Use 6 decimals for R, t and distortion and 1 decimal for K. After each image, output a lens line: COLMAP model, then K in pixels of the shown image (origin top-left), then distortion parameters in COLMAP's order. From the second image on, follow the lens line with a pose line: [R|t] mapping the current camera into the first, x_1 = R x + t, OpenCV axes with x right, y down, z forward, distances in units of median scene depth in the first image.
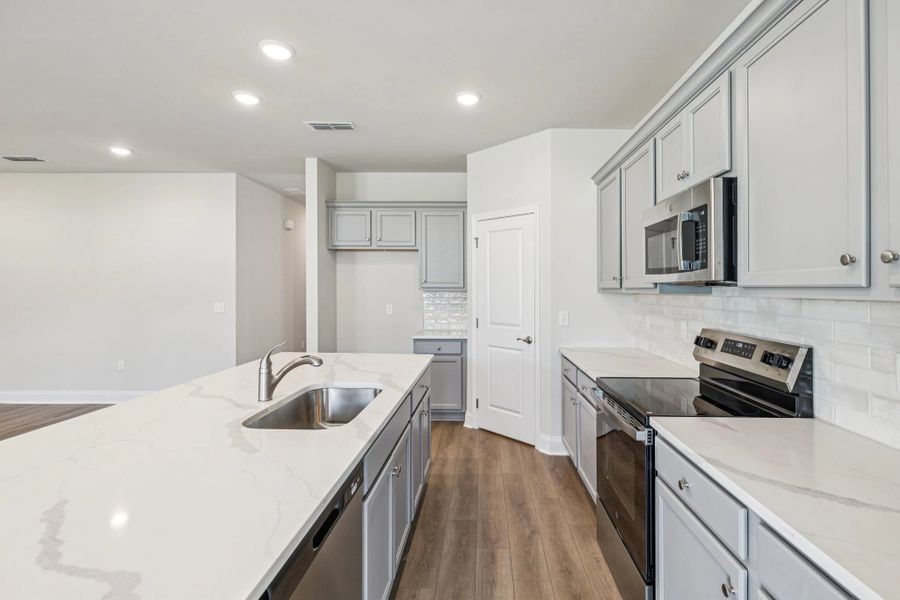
lens RADIAL K [[435.3, 0, 480.7], [0, 435.3, 285.6], [0, 0, 1]] dist [-0.002410, 0.000777]
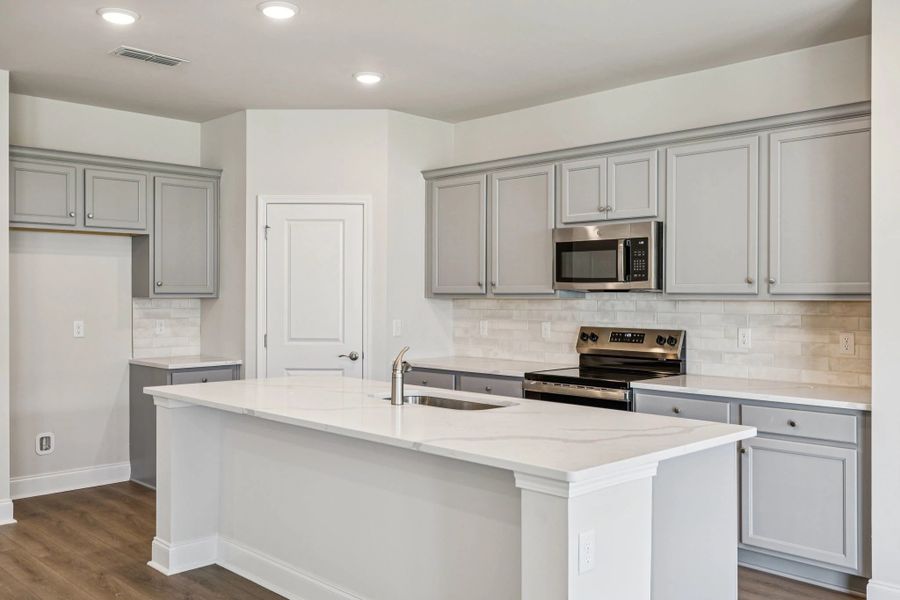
lens RADIAL K [[787.9, 0, 448.1], [0, 787.9, 298.5], [0, 0, 1]] dist [0.003285, 0.001589]
pose [[0.710584, -0.008560, 0.703560, -1.324388], [-0.002756, 0.999884, 0.014948, -0.012511], [-0.703607, -0.012561, 0.710479, -0.312033]]
